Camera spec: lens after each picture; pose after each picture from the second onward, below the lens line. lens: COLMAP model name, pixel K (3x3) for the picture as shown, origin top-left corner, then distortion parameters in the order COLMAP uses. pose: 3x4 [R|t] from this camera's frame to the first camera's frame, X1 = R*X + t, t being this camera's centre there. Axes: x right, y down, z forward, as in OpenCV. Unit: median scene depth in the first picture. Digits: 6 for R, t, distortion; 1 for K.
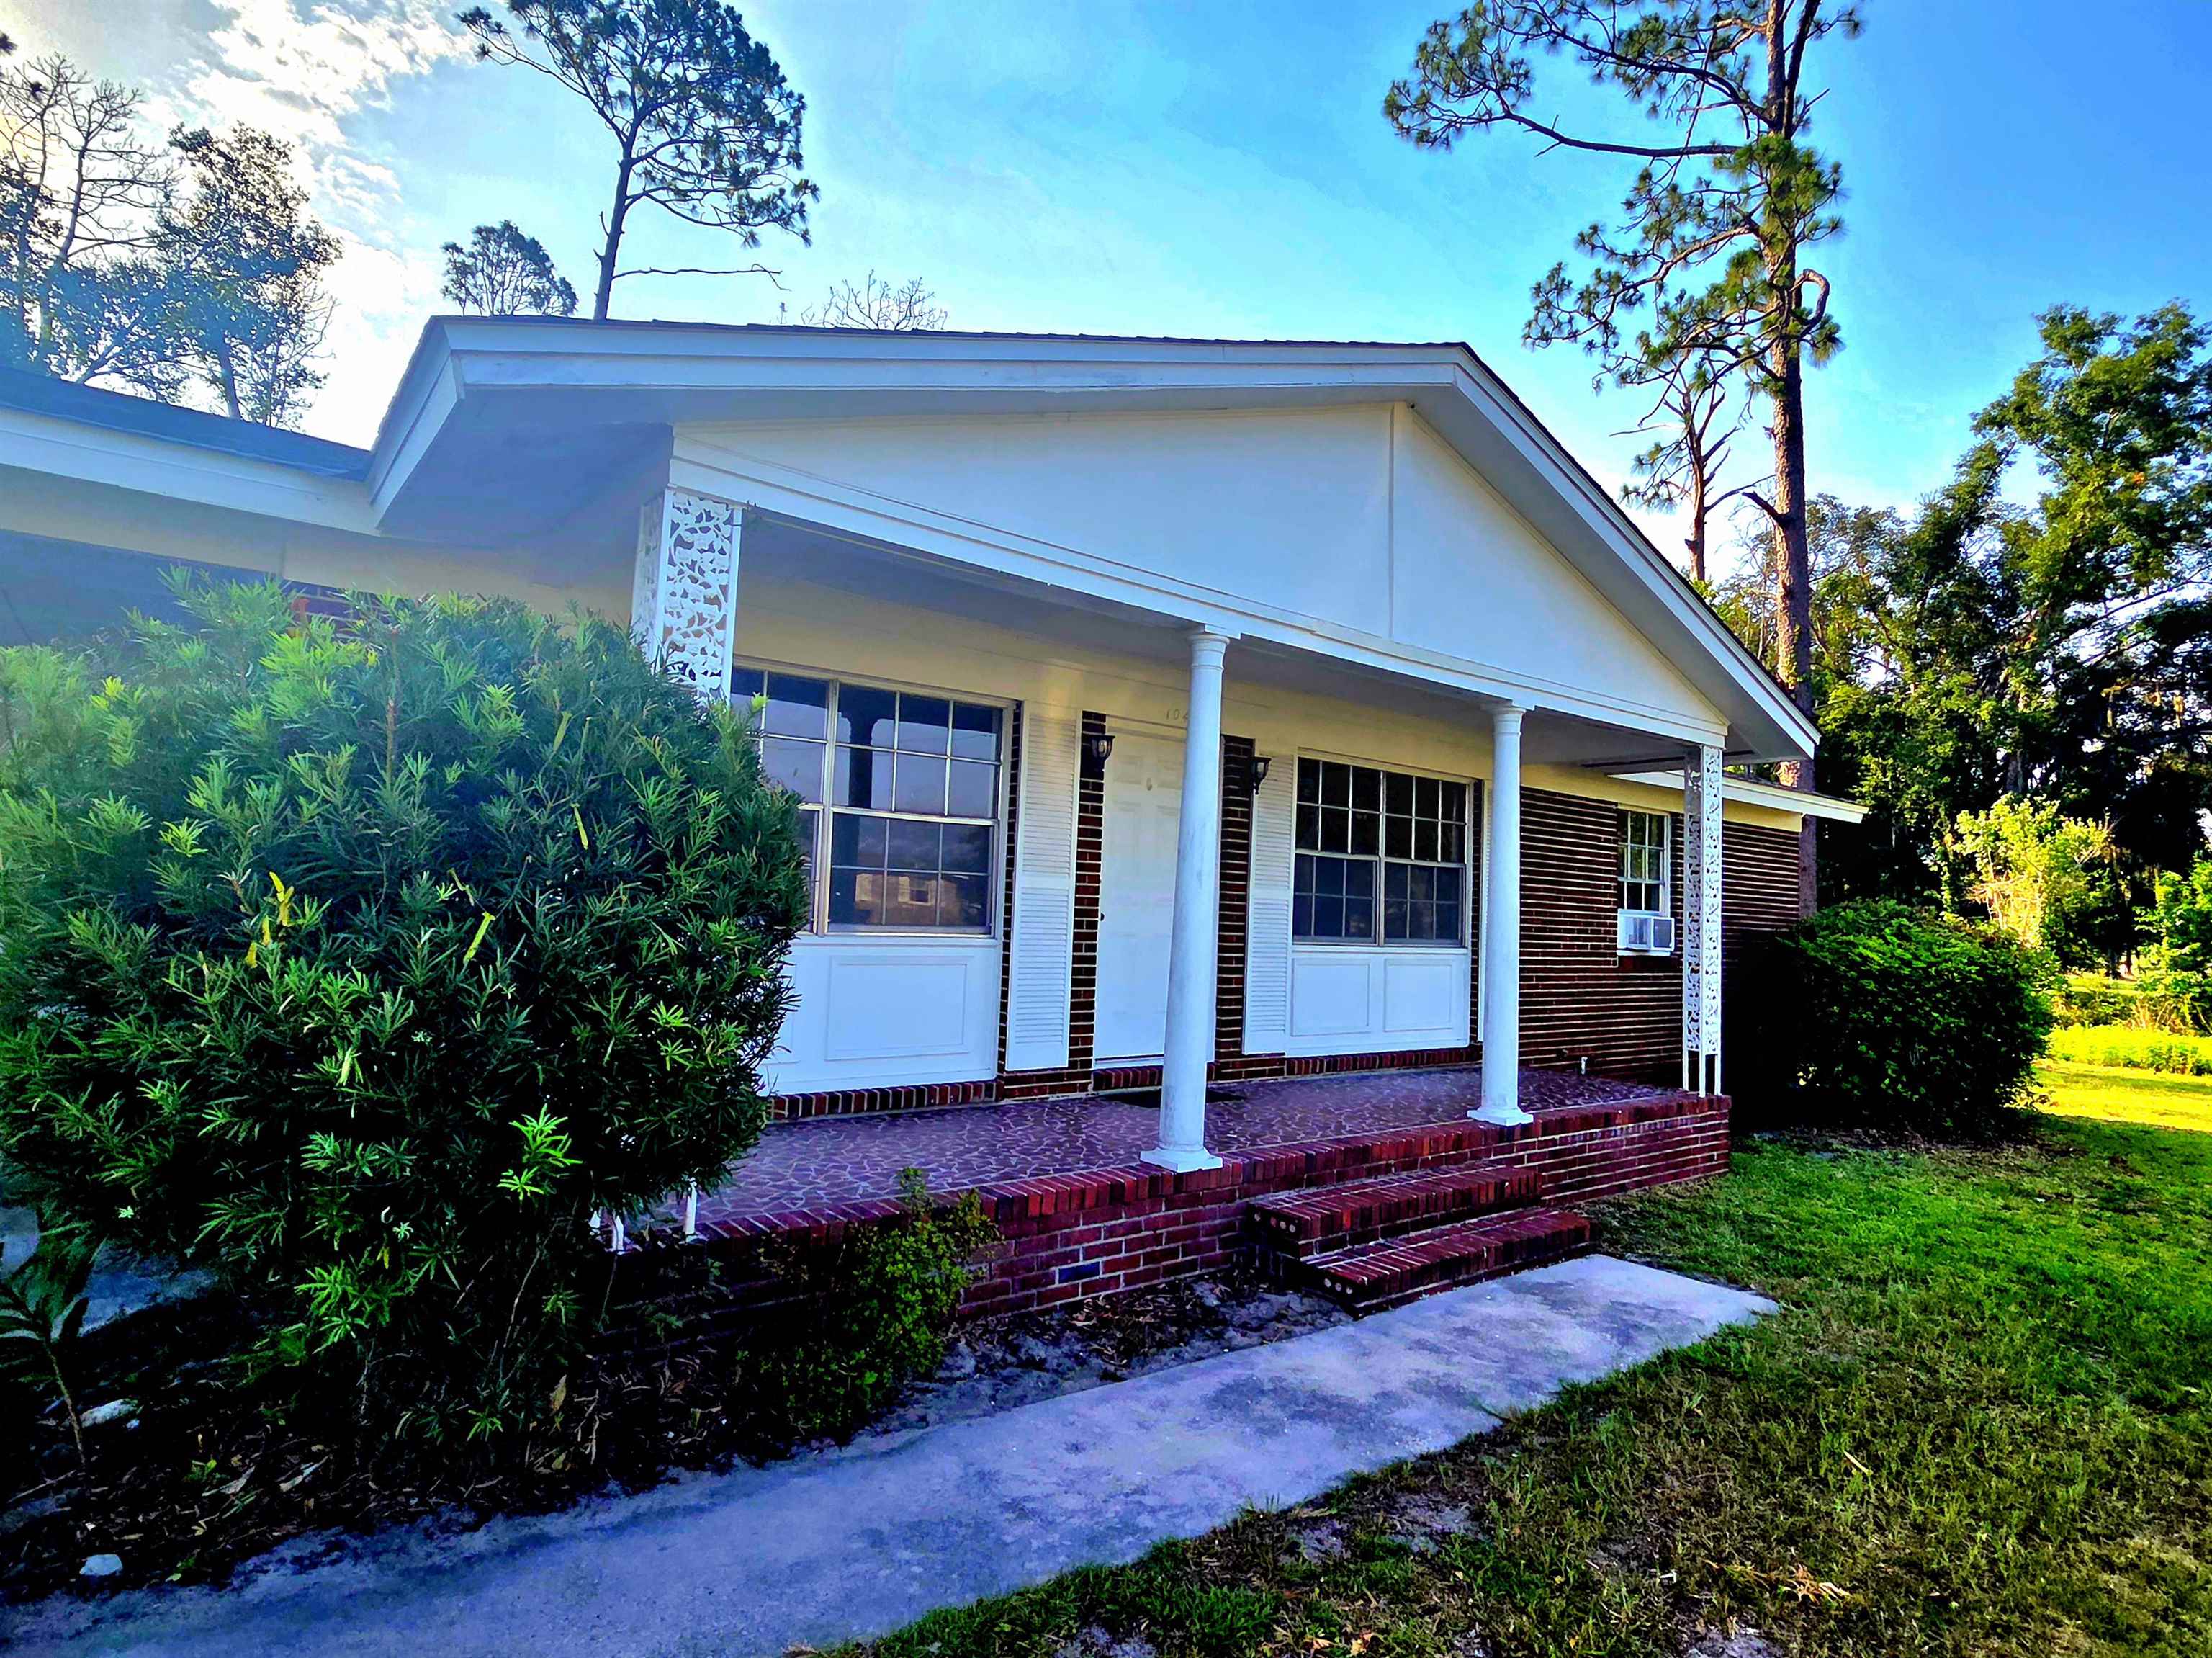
lens RADIAL K [[1171.7, 0, 1135.5], [0, 1171.7, 830.8], [0, 0, 1]] dist [-0.006829, -0.001297]
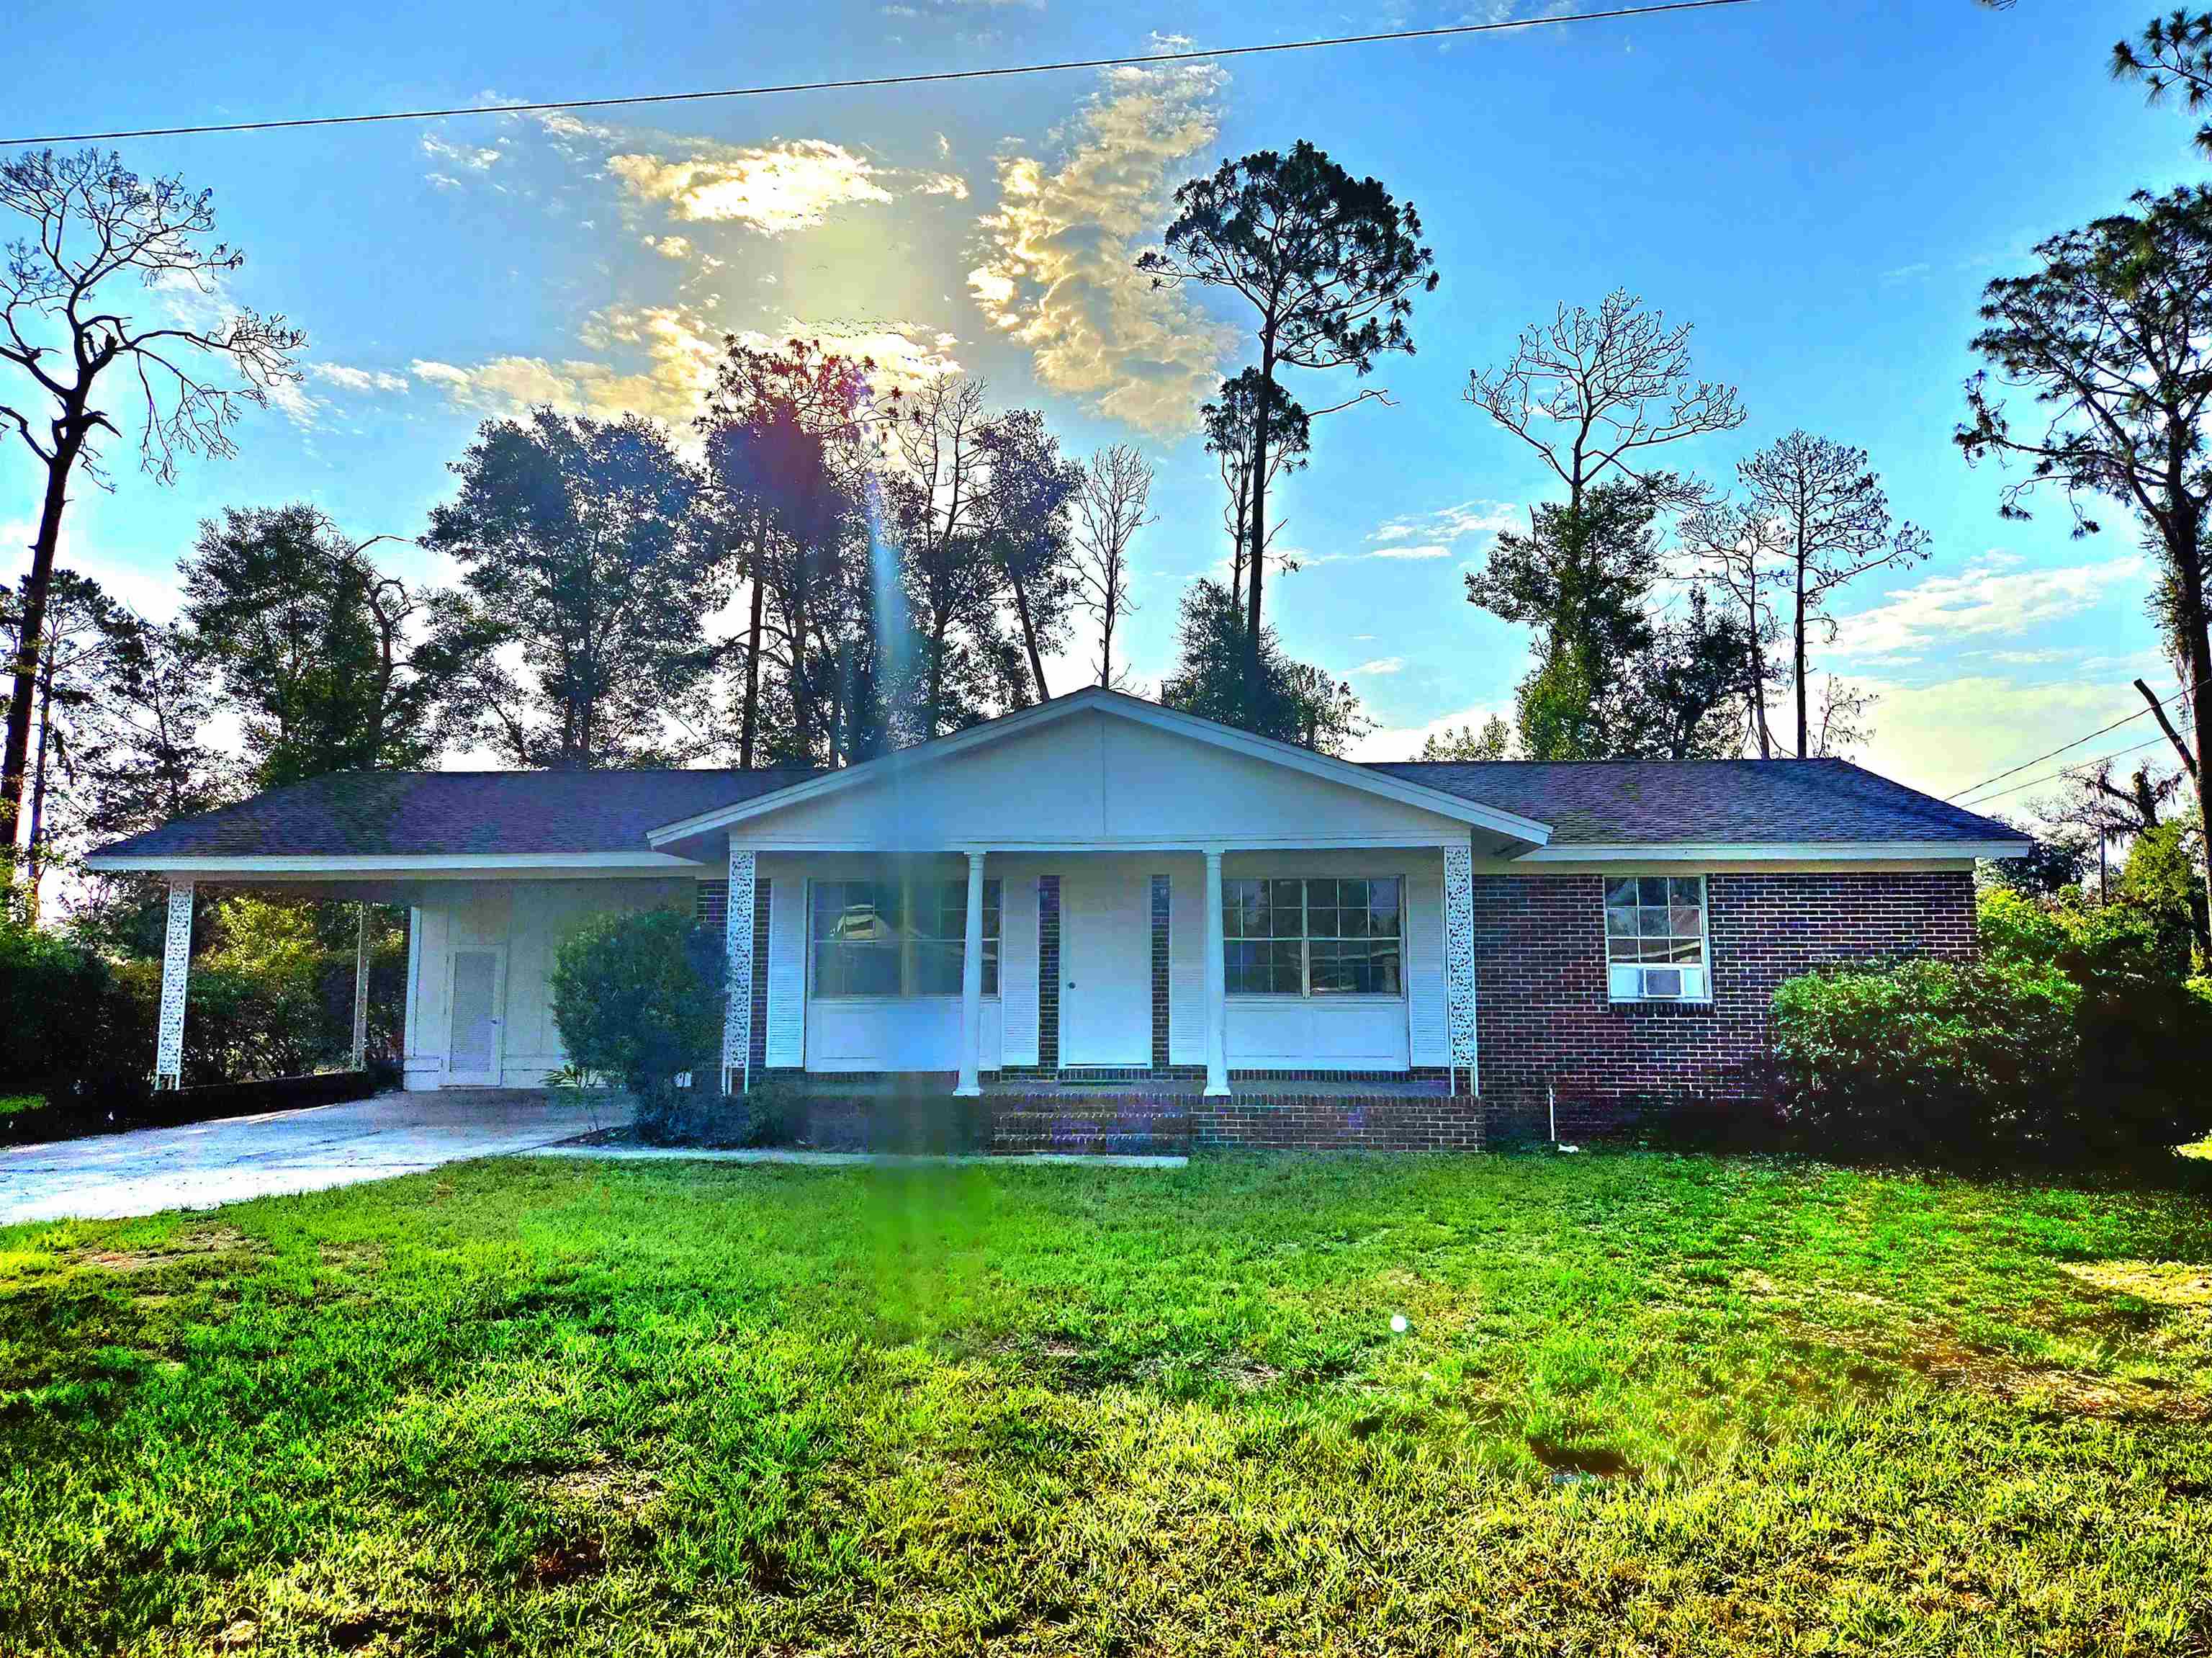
lens RADIAL K [[1471.2, 0, 1106.0], [0, 1471.2, 829.0], [0, 0, 1]] dist [0.000774, -0.028332]
pose [[0.739511, -0.112899, -0.663609, 0.347659], [0.078040, 0.993567, -0.082069, 0.005090], [0.668605, 0.008903, 0.743565, -0.152389]]
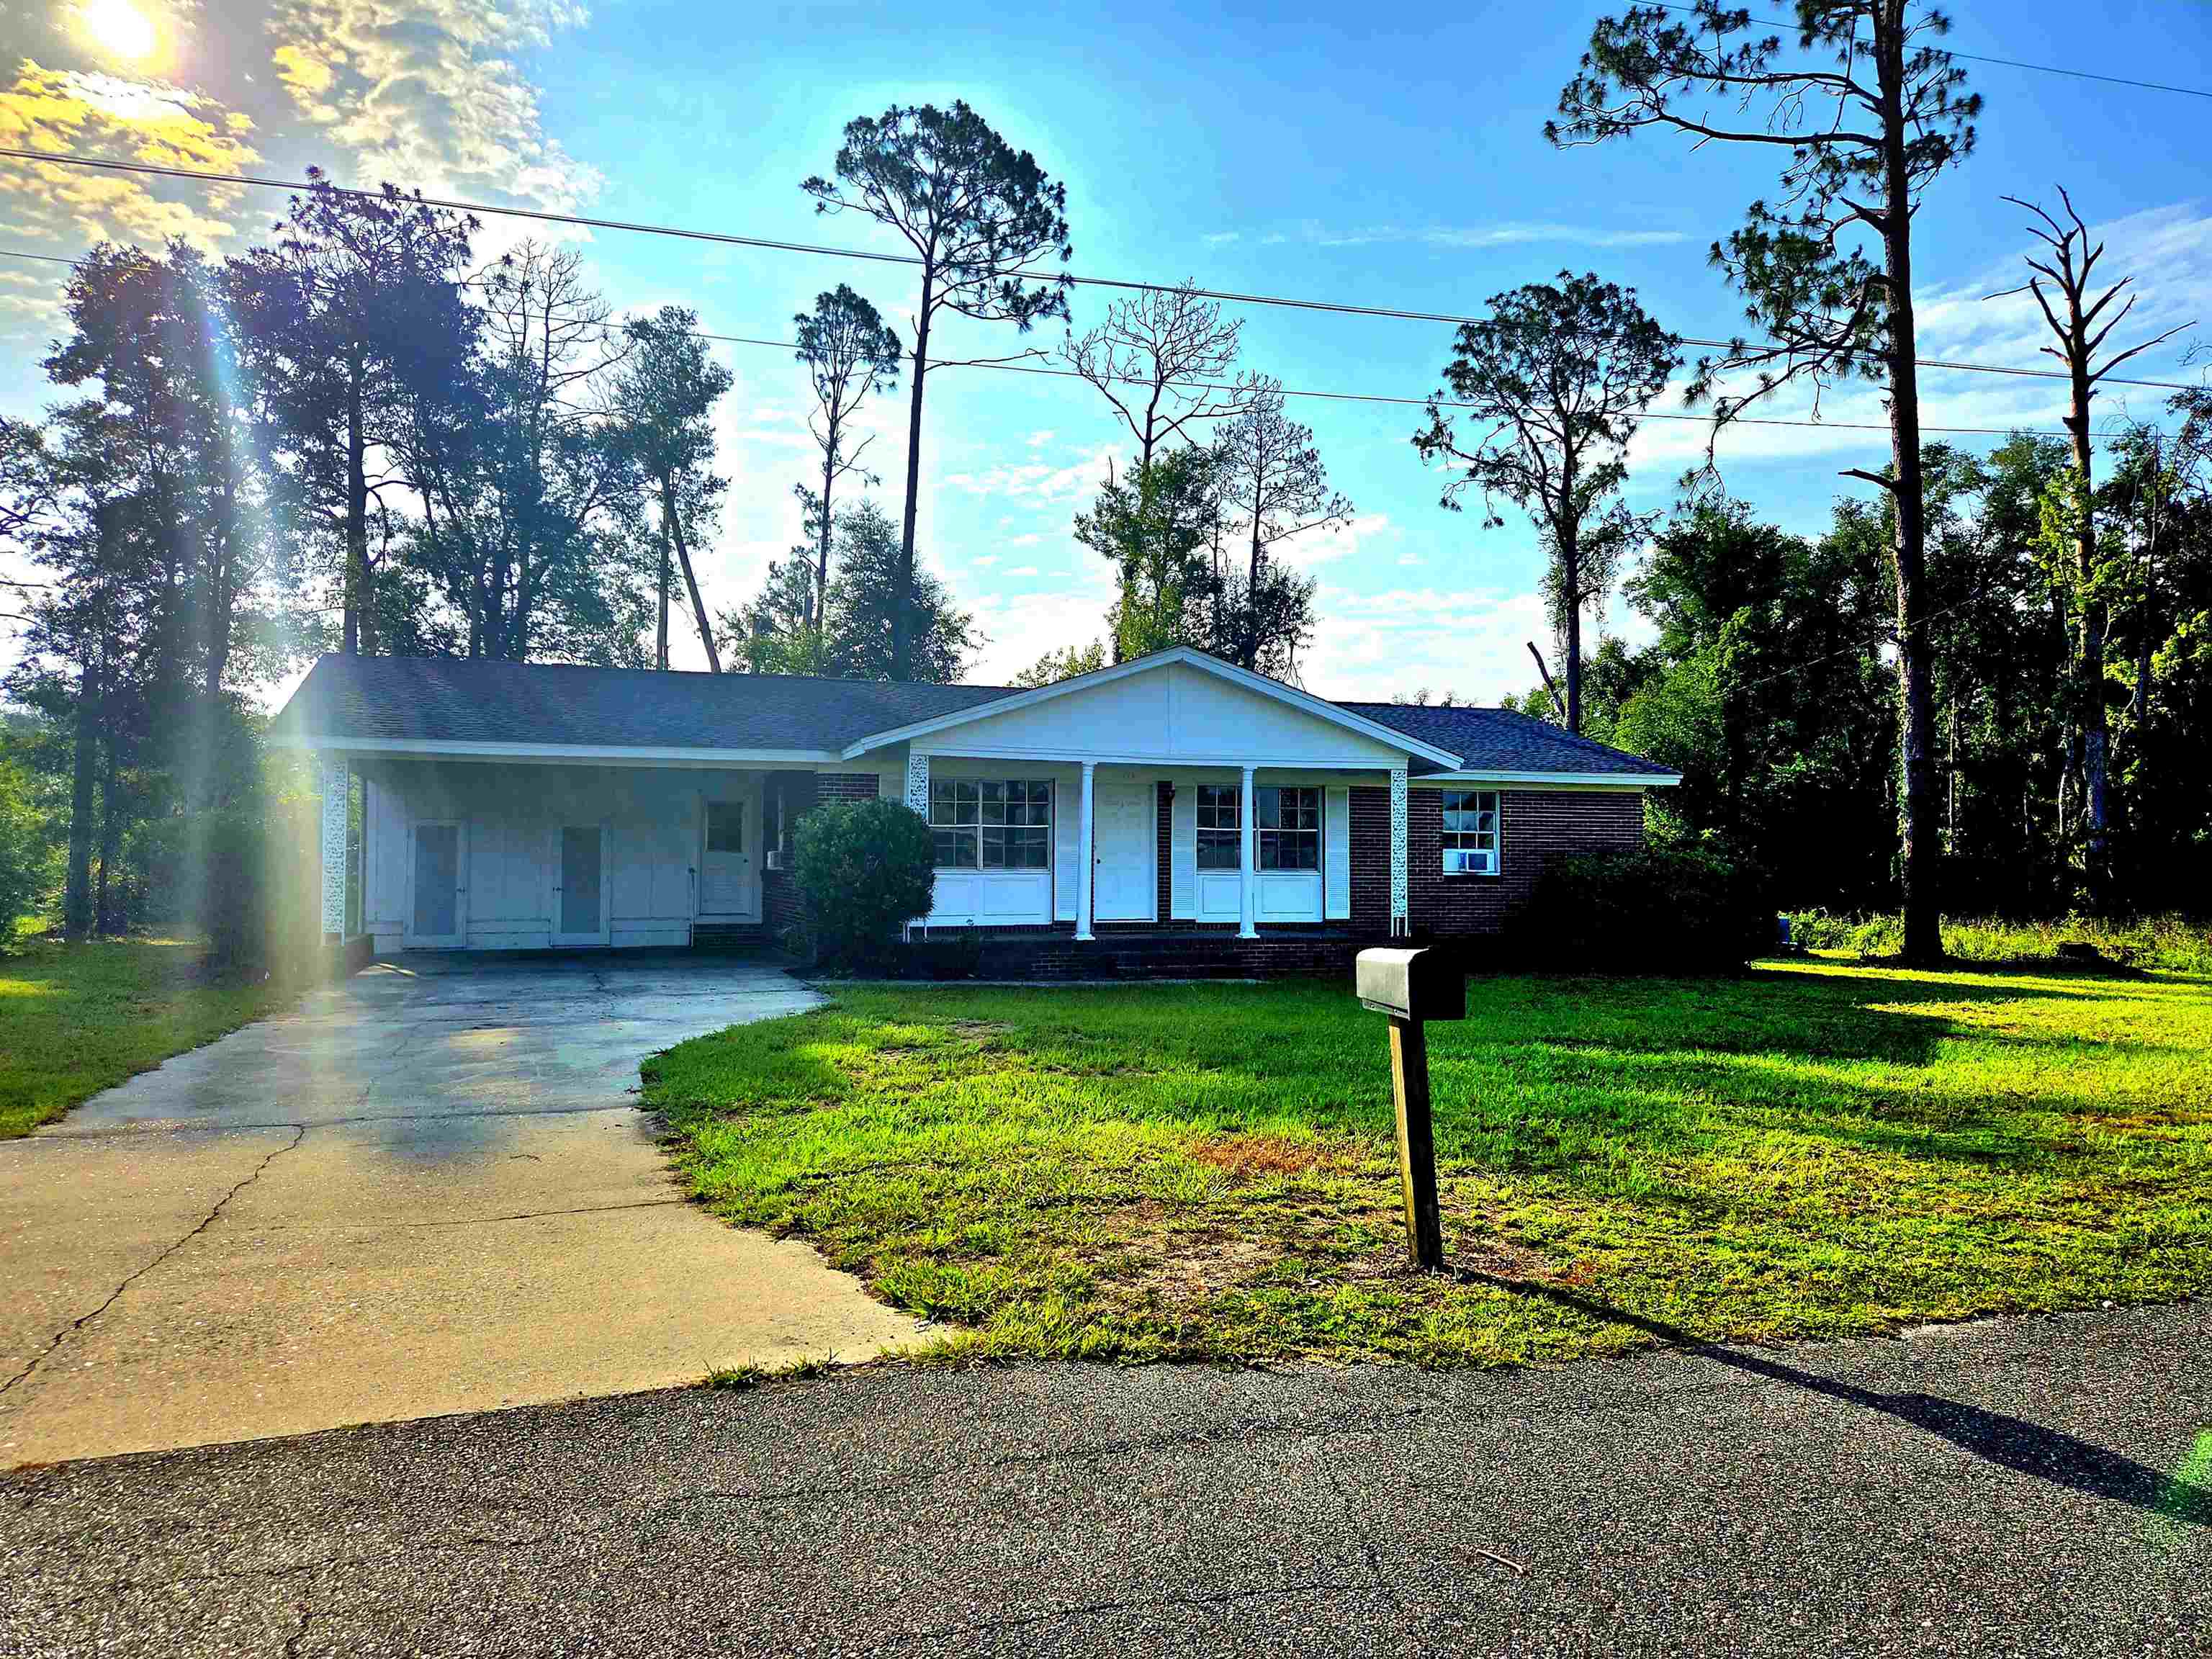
lens RADIAL K [[1413.7, 0, 1106.0], [0, 1413.7, 829.5], [0, 0, 1]] dist [0.000556, -0.037897]
pose [[0.944675, -0.045902, -0.324779, 0.207466], [0.056792, 0.998094, 0.024126, -0.013982], [0.323052, -0.041236, 0.945482, -0.390481]]
